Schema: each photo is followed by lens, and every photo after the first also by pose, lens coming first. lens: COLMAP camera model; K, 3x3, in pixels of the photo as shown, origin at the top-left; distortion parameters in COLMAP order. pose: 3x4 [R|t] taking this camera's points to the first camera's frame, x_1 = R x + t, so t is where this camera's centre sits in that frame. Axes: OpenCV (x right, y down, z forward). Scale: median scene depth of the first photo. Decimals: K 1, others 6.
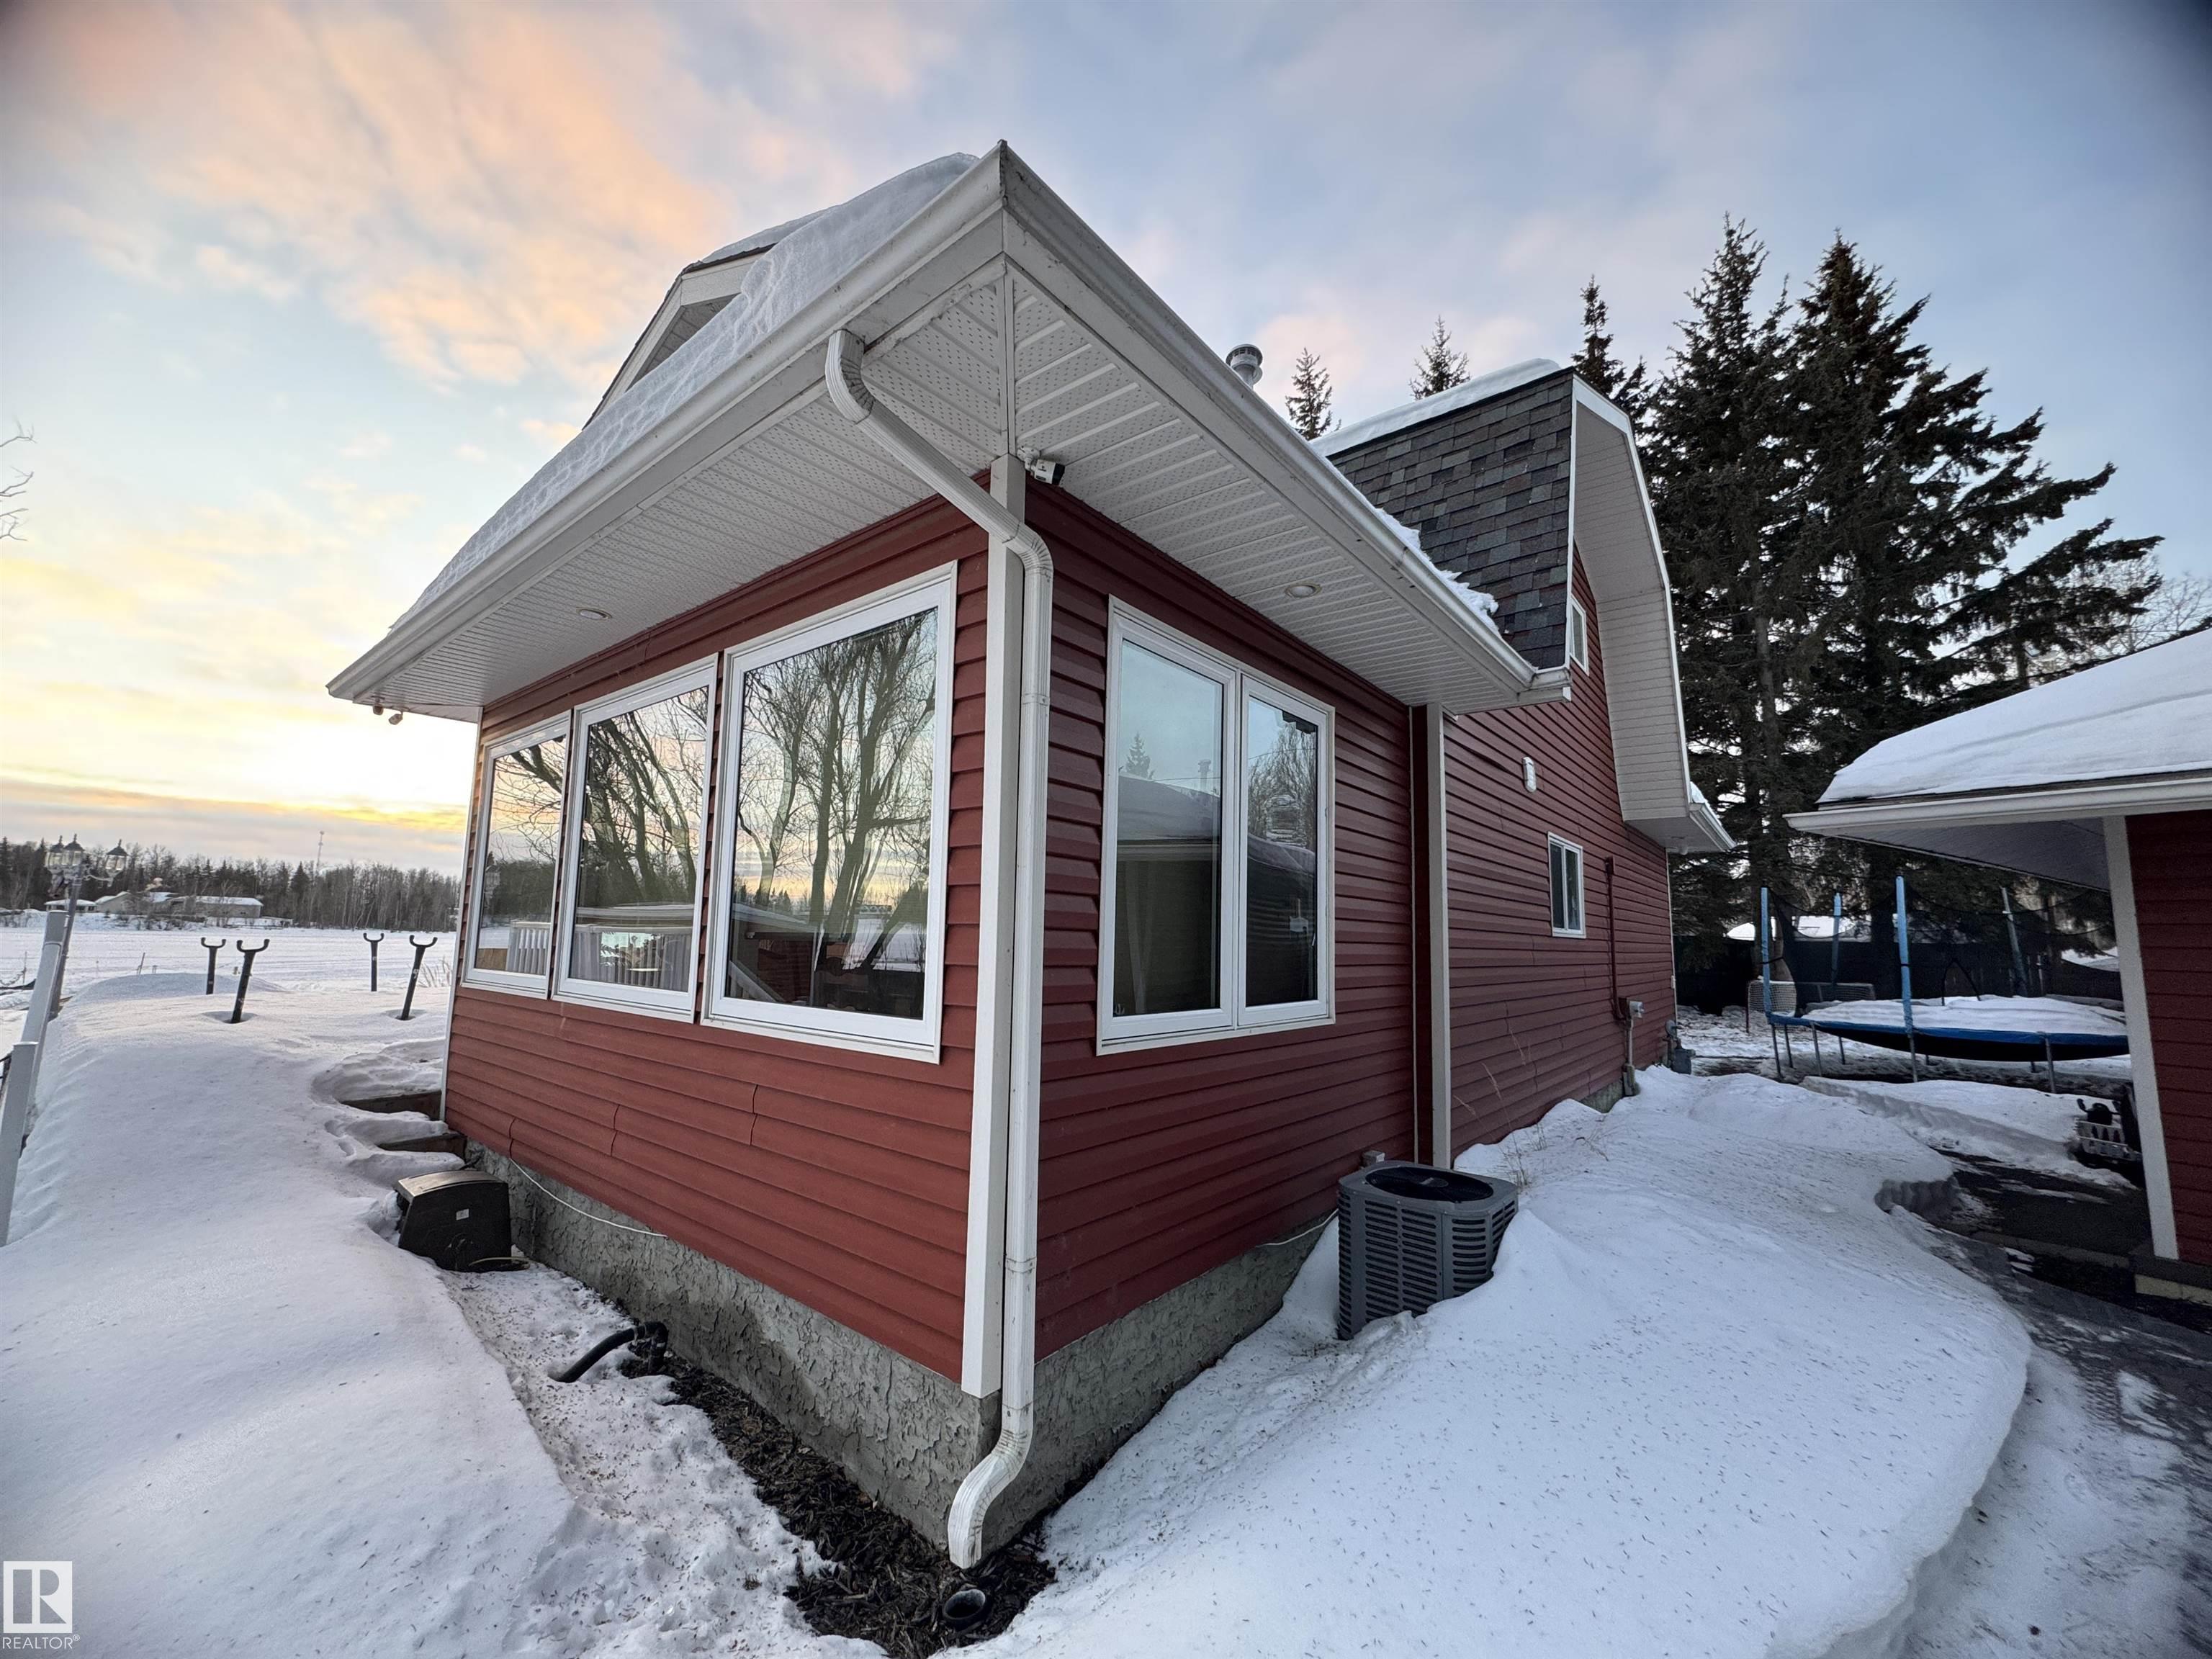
lens RADIAL K [[883.5, 0, 1101.3], [0, 883.5, 829.6], [0, 0, 1]] dist [-0.004259, 0.001094]
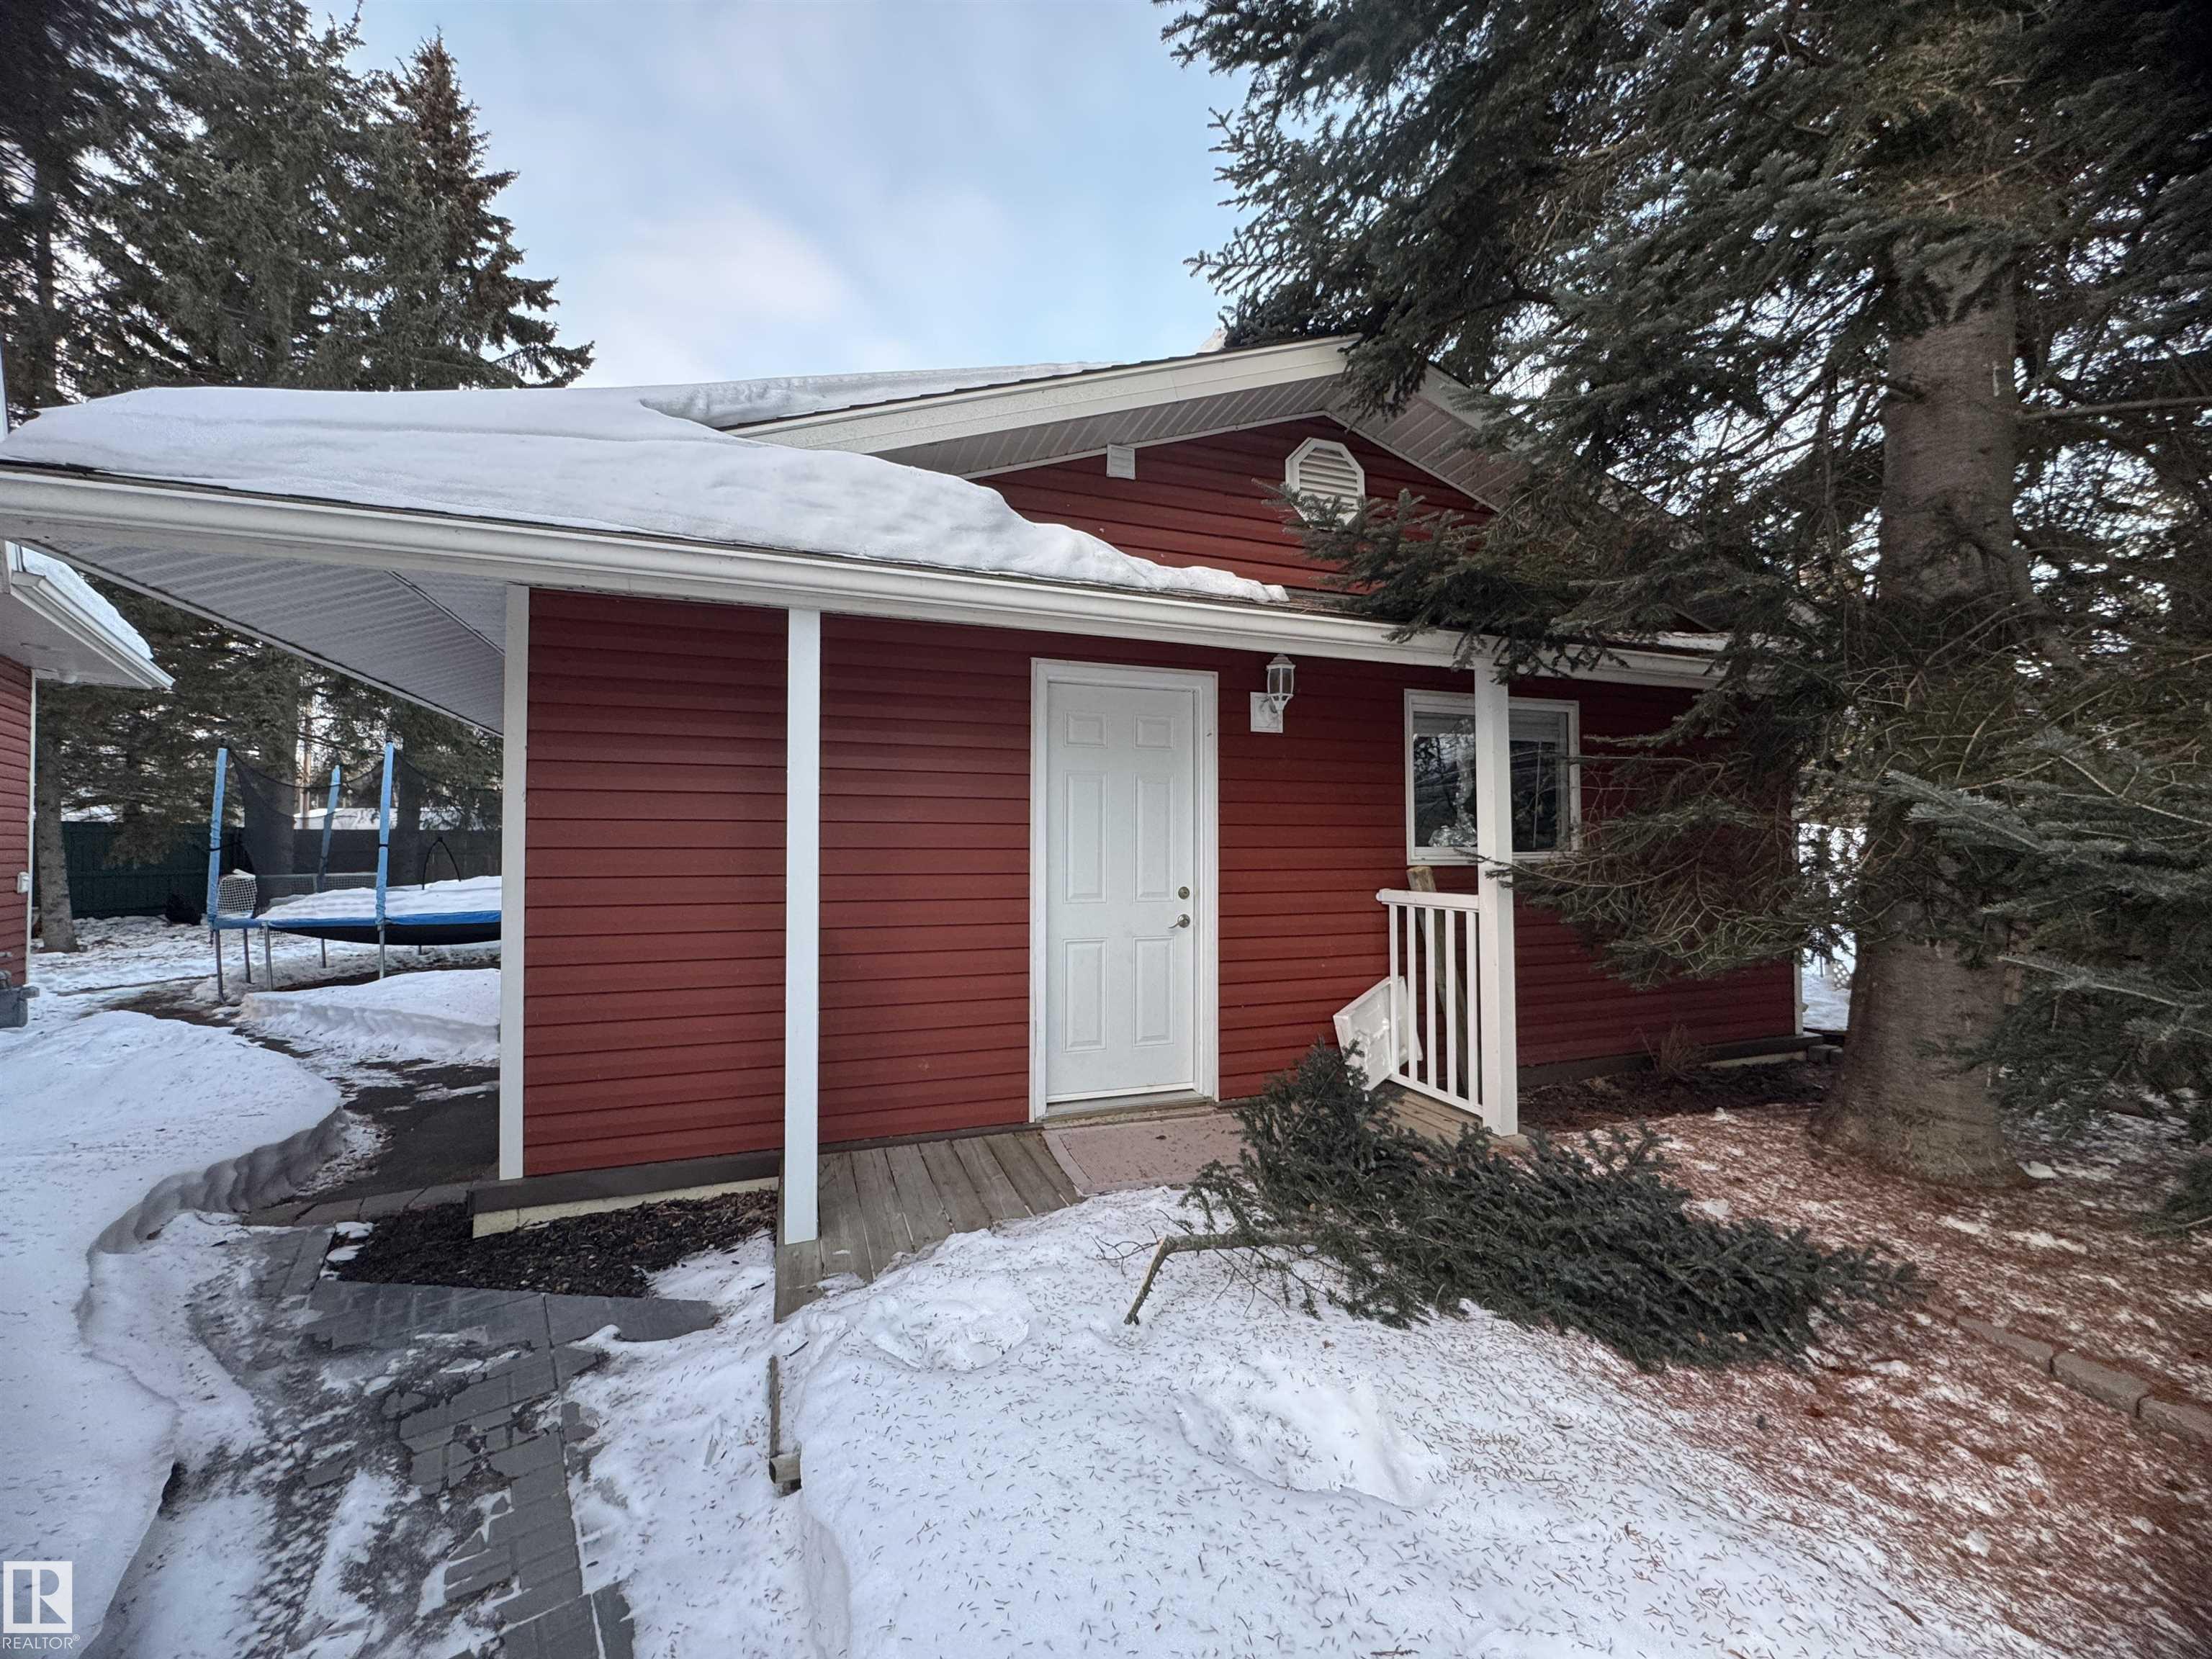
lens RADIAL K [[883.5, 0, 1105.5], [0, 883.5, 827.2], [0, 0, 1]] dist [-0.004259, 0.001094]
pose [[0.209375, 0.004750, 0.977824, 0.179635], [-0.112182, 0.993502, 0.019195, 0.033165], [-0.971379, -0.113713, 0.208548, 0.116654]]
